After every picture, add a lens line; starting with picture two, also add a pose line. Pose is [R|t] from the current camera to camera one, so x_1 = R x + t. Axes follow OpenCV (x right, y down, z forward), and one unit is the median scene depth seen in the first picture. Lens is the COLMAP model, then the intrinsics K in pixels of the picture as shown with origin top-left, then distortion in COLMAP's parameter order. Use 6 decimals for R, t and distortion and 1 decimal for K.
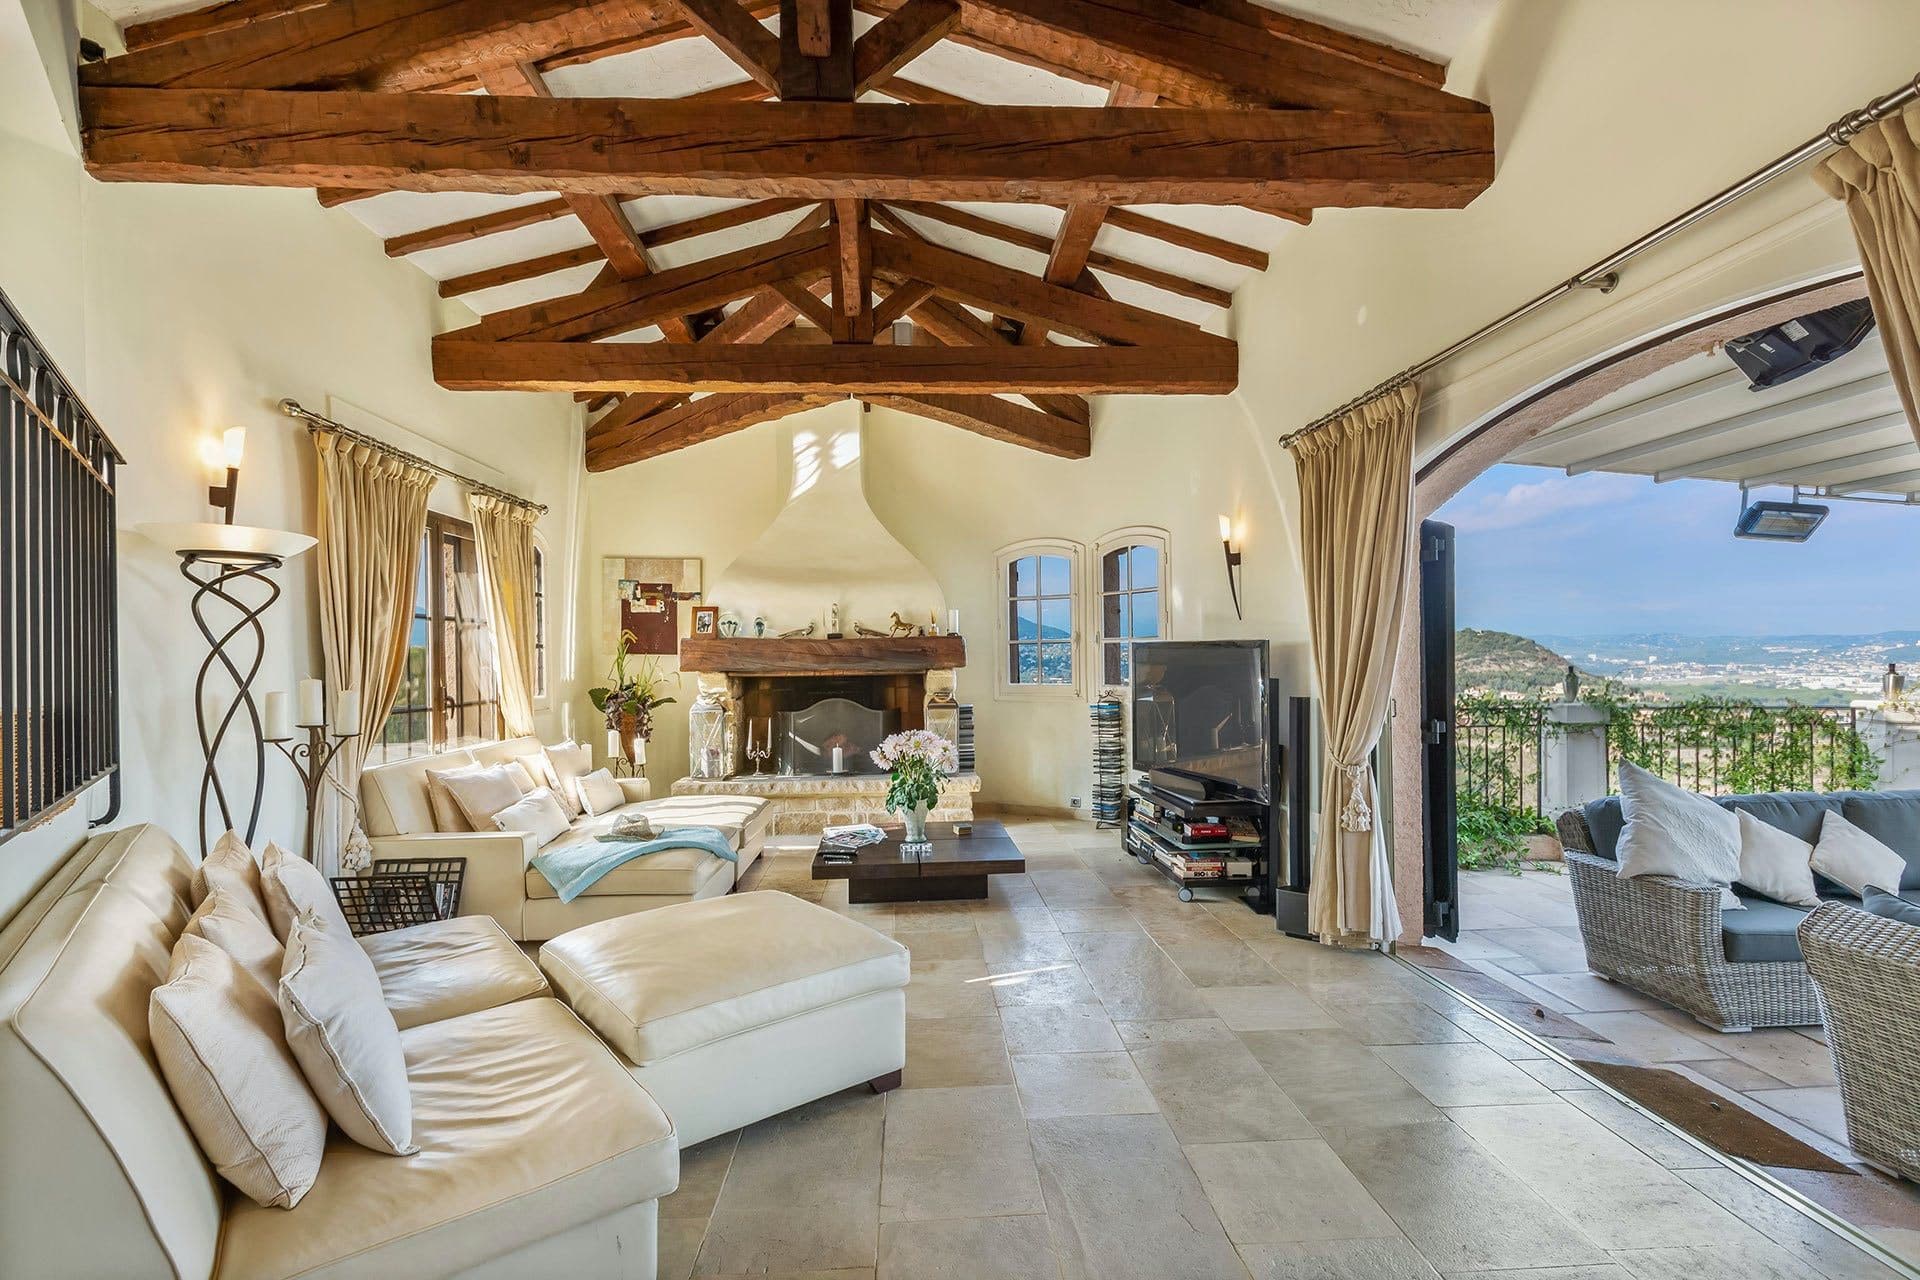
lens RADIAL K [[865.3, 0, 962.5], [0, 865.3, 658.6], [0, 0, 1]] dist [0.004222, -0.001431]
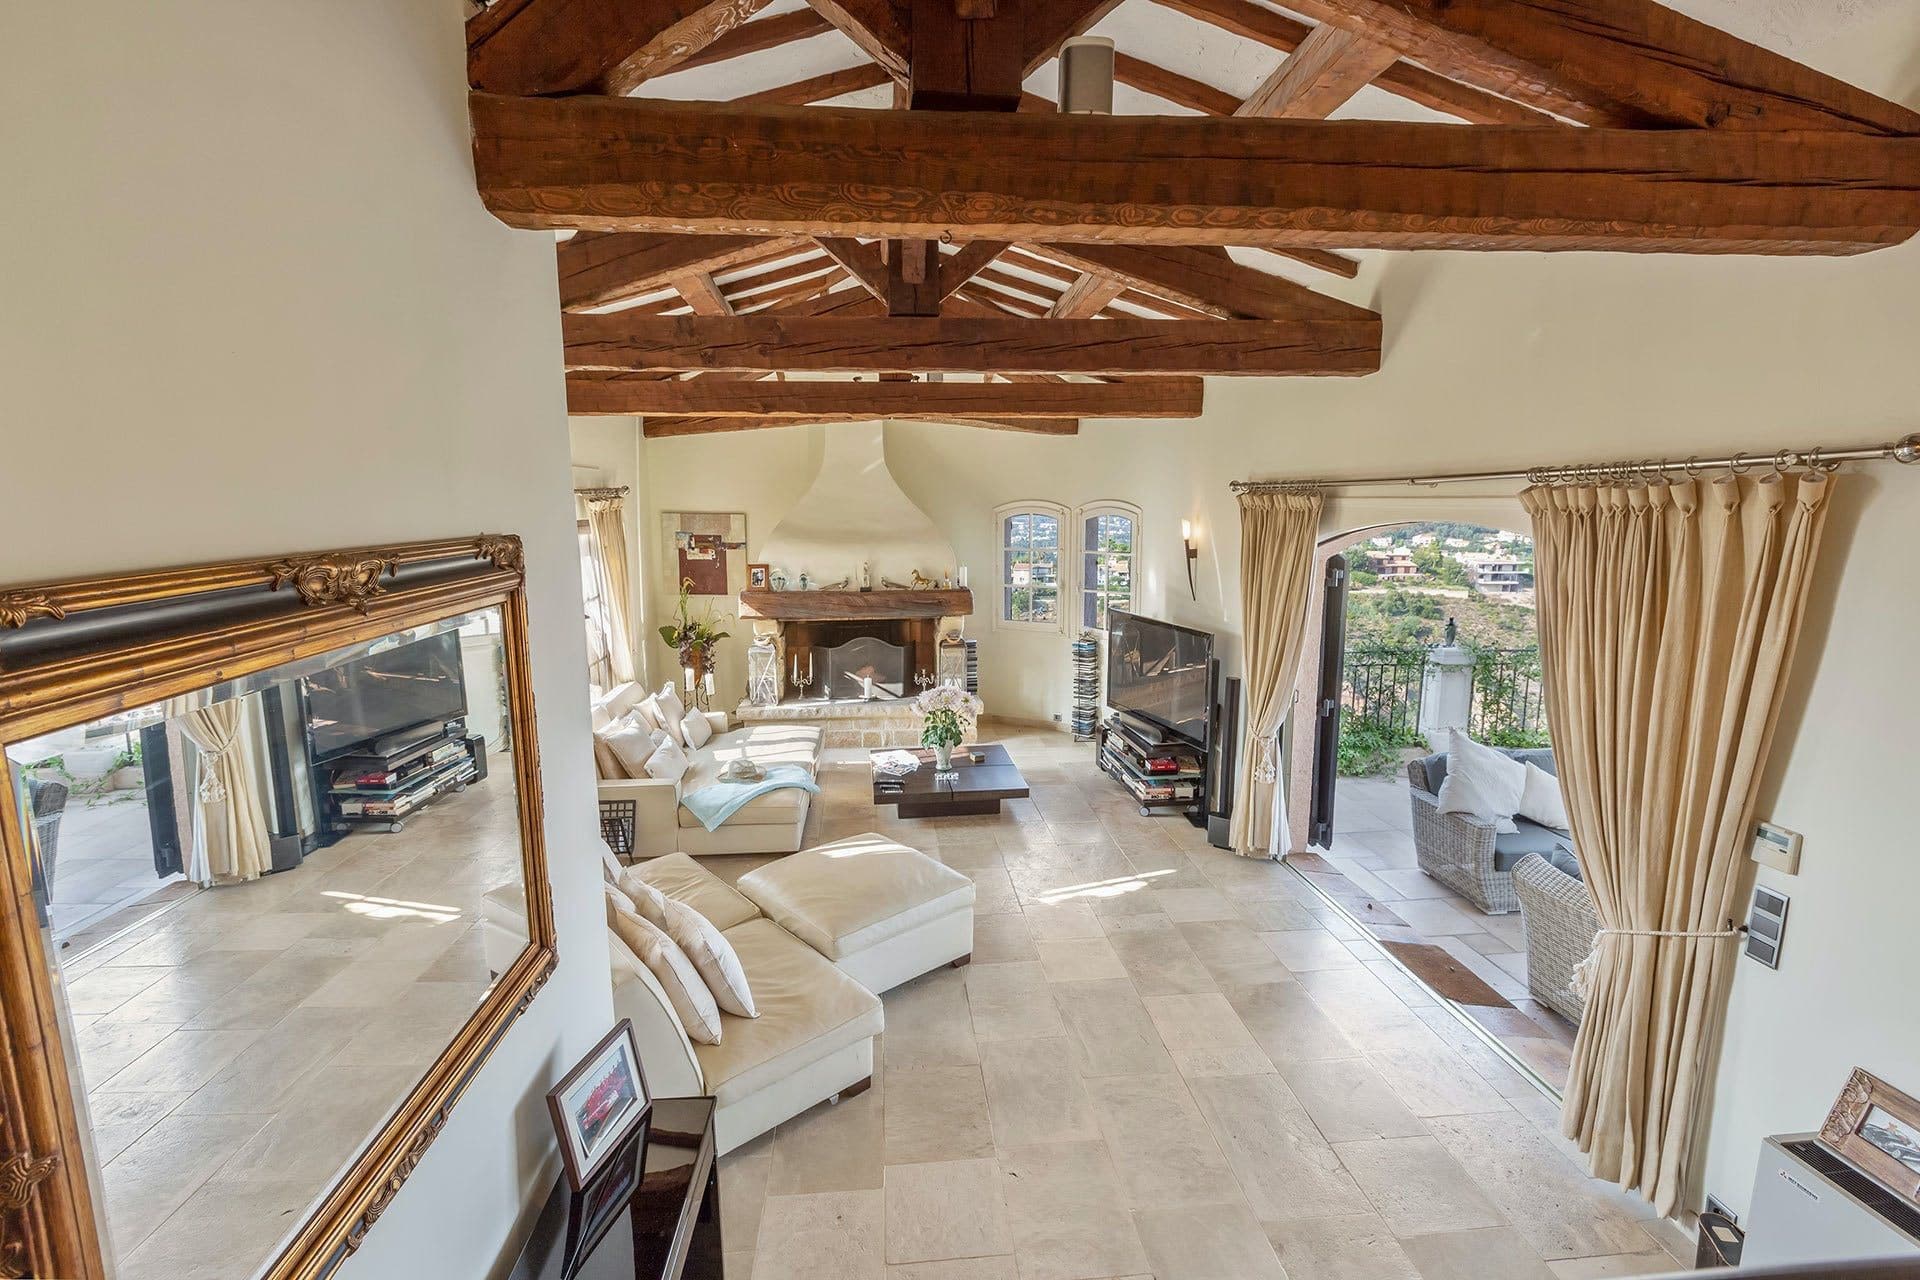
lens RADIAL K [[865.3, 0, 956.4], [0, 865.3, 626.8], [0, 0, 1]] dist [0.004222, -0.001431]
pose [[0.999183, 0.003080, 0.040299, -0.113046], [-0.009103, 0.988622, 0.150147, -0.257509], [-0.039378, -0.150391, 0.987842, -0.352467]]
